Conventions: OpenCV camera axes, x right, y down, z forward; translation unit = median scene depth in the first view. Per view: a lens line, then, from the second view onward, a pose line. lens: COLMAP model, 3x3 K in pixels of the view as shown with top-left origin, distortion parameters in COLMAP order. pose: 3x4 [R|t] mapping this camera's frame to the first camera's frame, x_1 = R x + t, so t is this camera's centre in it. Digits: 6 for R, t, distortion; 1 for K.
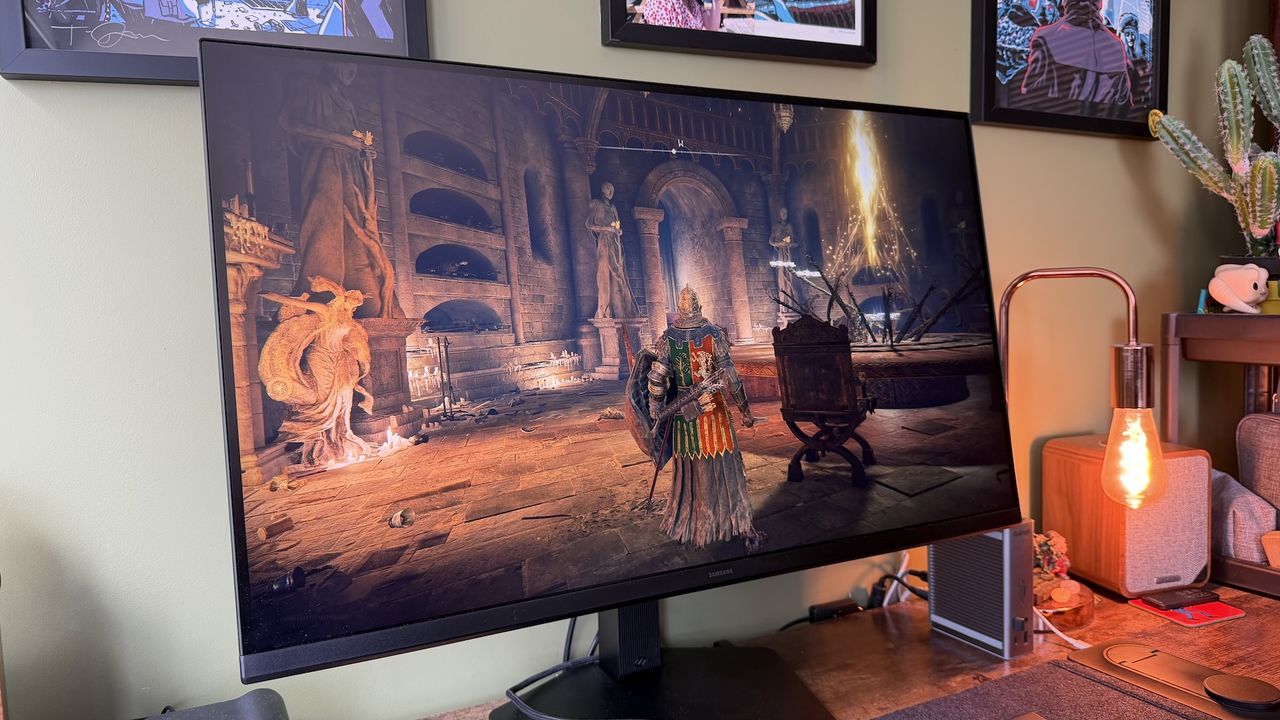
lens RADIAL K [[927.1, 0, 640.9], [0, 927.1, 358.0], [0, 0, 1]] dist [-0.010607, -0.004240]
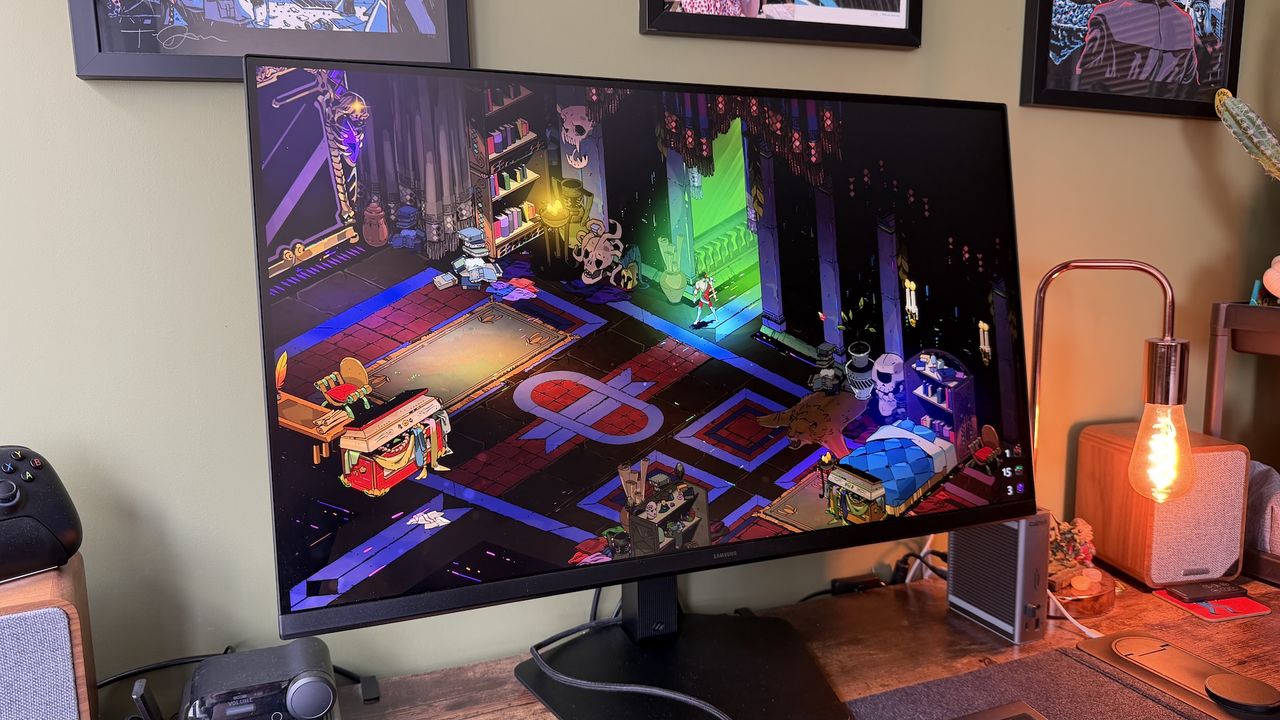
lens RADIAL K [[925.3, 0, 636.6], [0, 925.3, 363.3], [0, 0, 1]] dist [-0.014849, -0.000875]
pose [[0.995408, 0.031746, -0.090300, 0.054967], [-0.025512, 0.997264, 0.069374, -0.043283], [0.092256, -0.066752, 0.993495, -0.035055]]
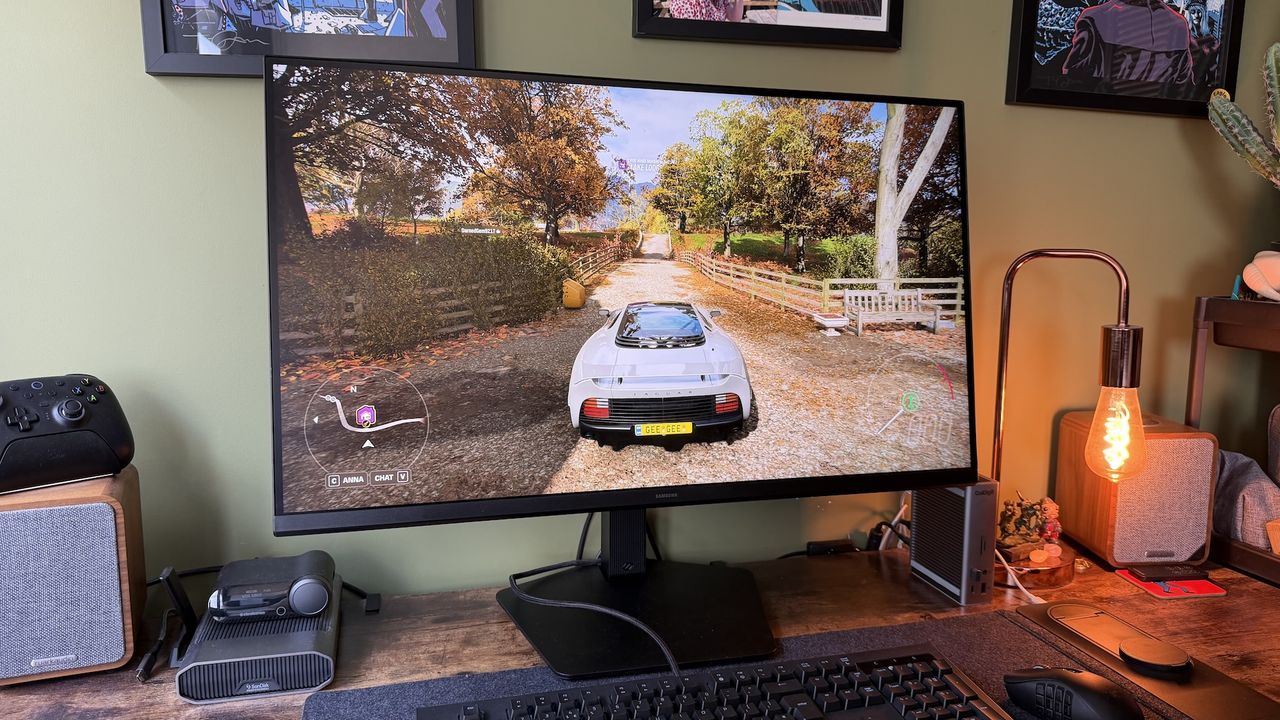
lens RADIAL K [[915.7, 0, 638.8], [0, 915.7, 360.6], [0, 0, 1]] dist [-0.005924, -0.008783]
pose [[0.977728, 0.067269, -0.198802, 0.205478], [-0.054114, 0.996015, 0.070887, -0.019303], [0.202778, -0.058550, 0.977473, -0.119396]]
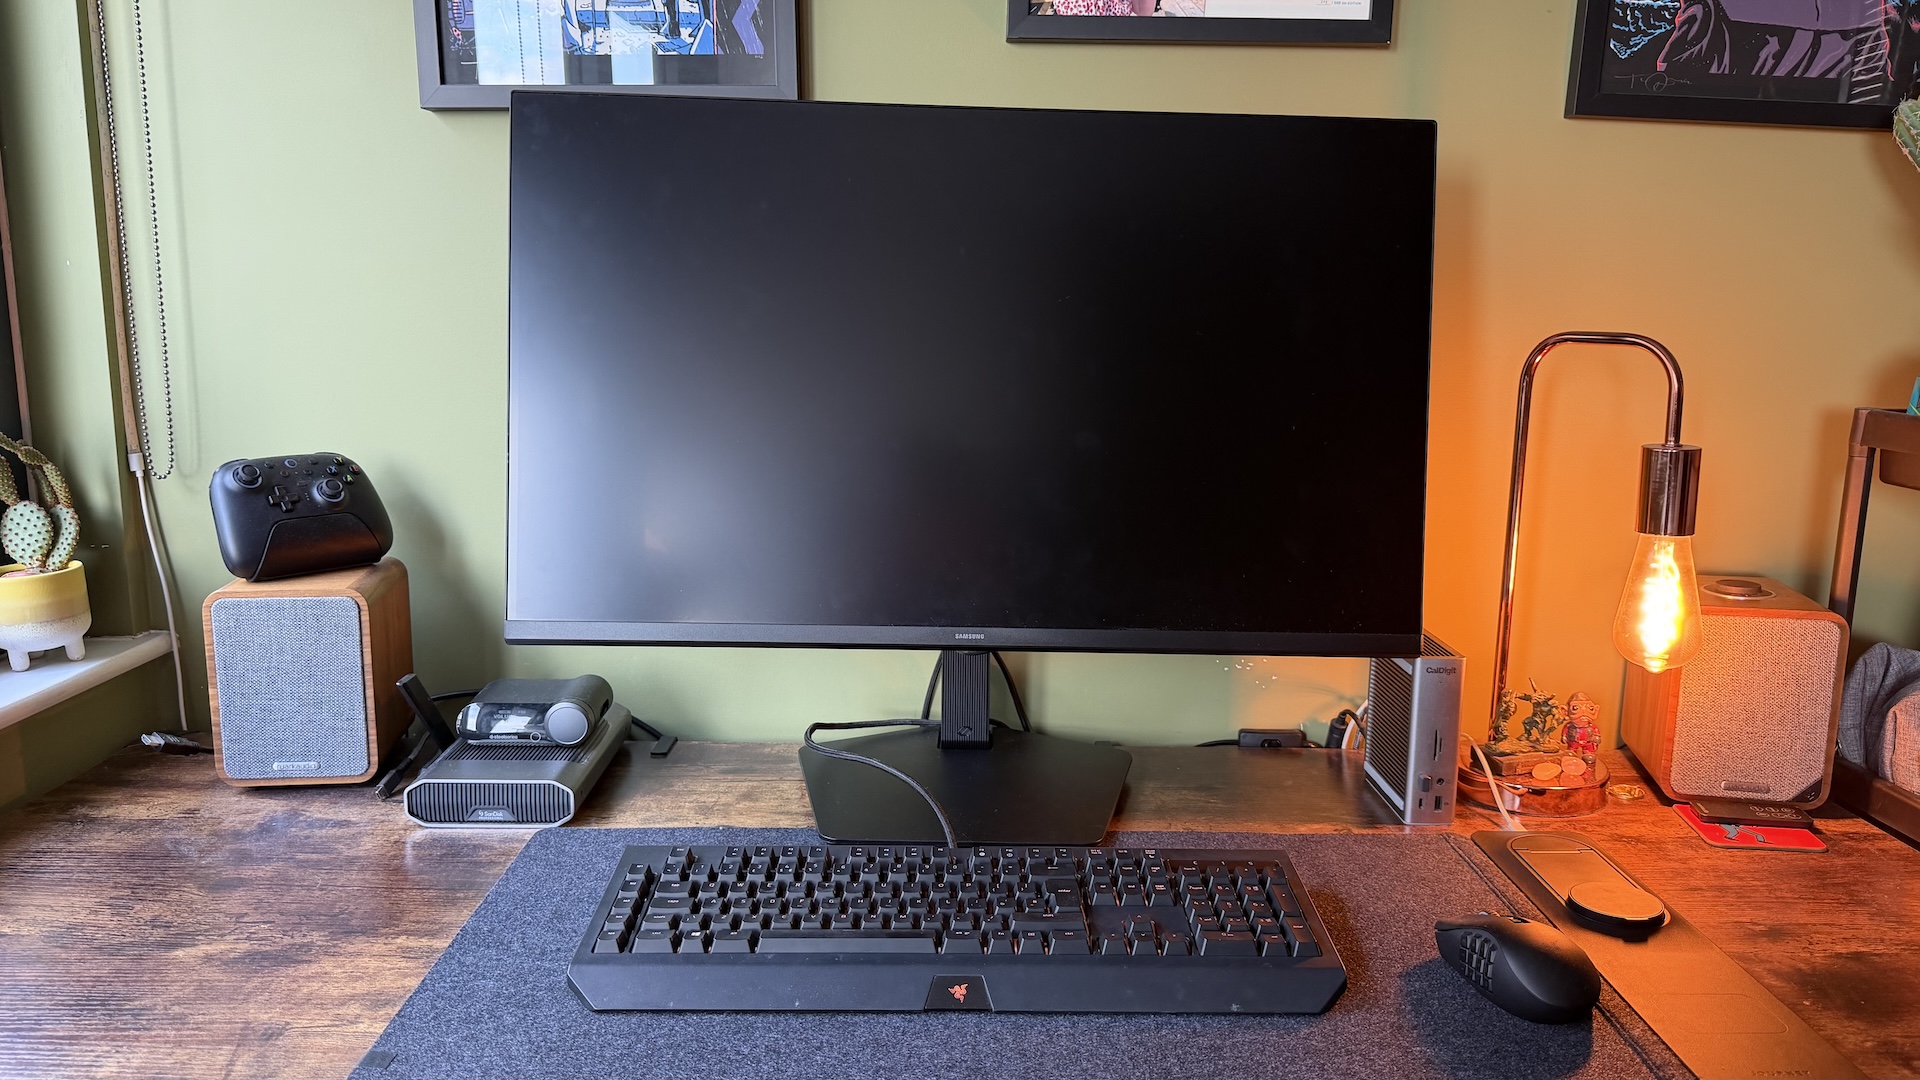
lens RADIAL K [[1373.6, 0, 959.6], [0, 1373.6, 542.8], [0, 0, 1]] dist [0.009086, -0.025733]
pose [[0.896043, 0.127321, -0.425320, 0.498794], [-0.079152, 0.988462, 0.129146, -0.034698], [0.436855, -0.082055, 0.895781, -0.201837]]
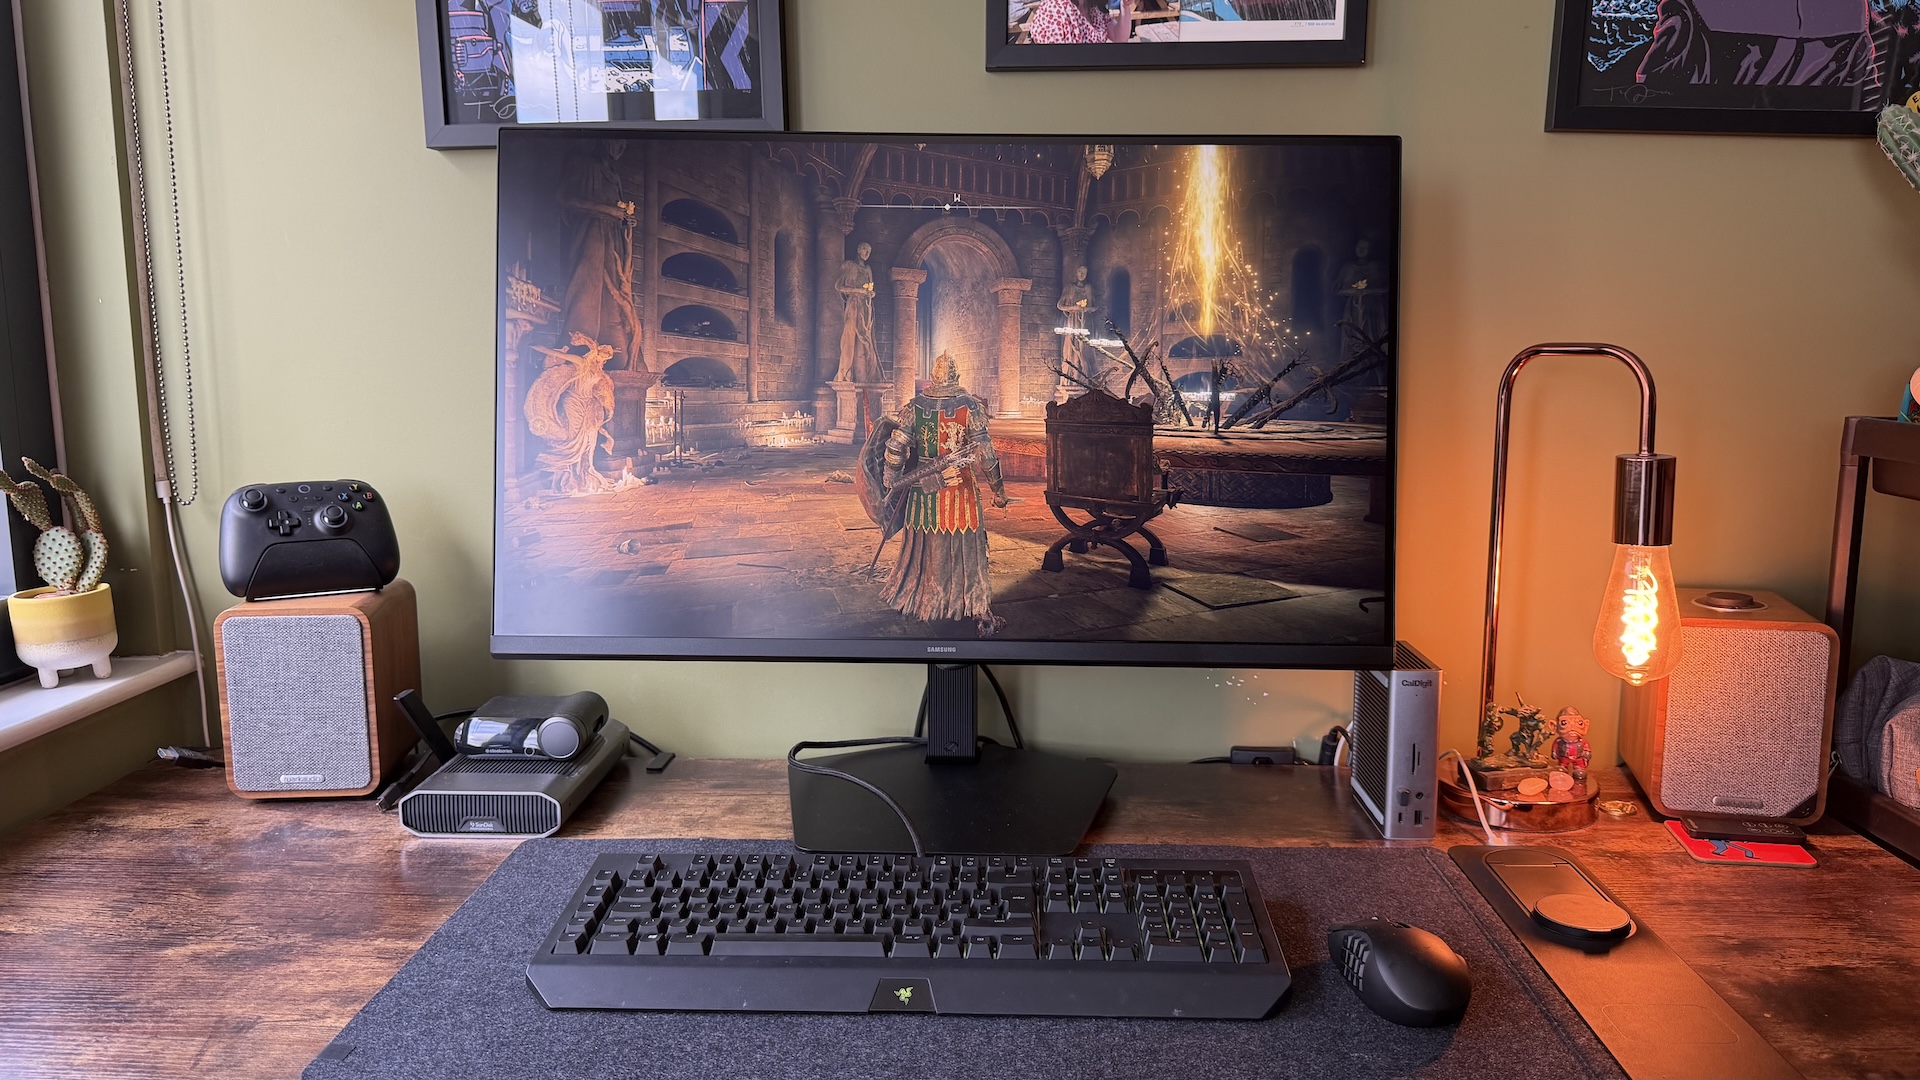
lens RADIAL K [[1377.2, 0, 958.9], [0, 1377.2, 539.2], [0, 0, 1]] dist [0.011916, -0.032363]
pose [[0.873058, 0.109070, -0.475262, 0.580308], [-0.066210, 0.992152, 0.106066, -0.028787], [0.483101, -0.061135, 0.873428, -0.186635]]
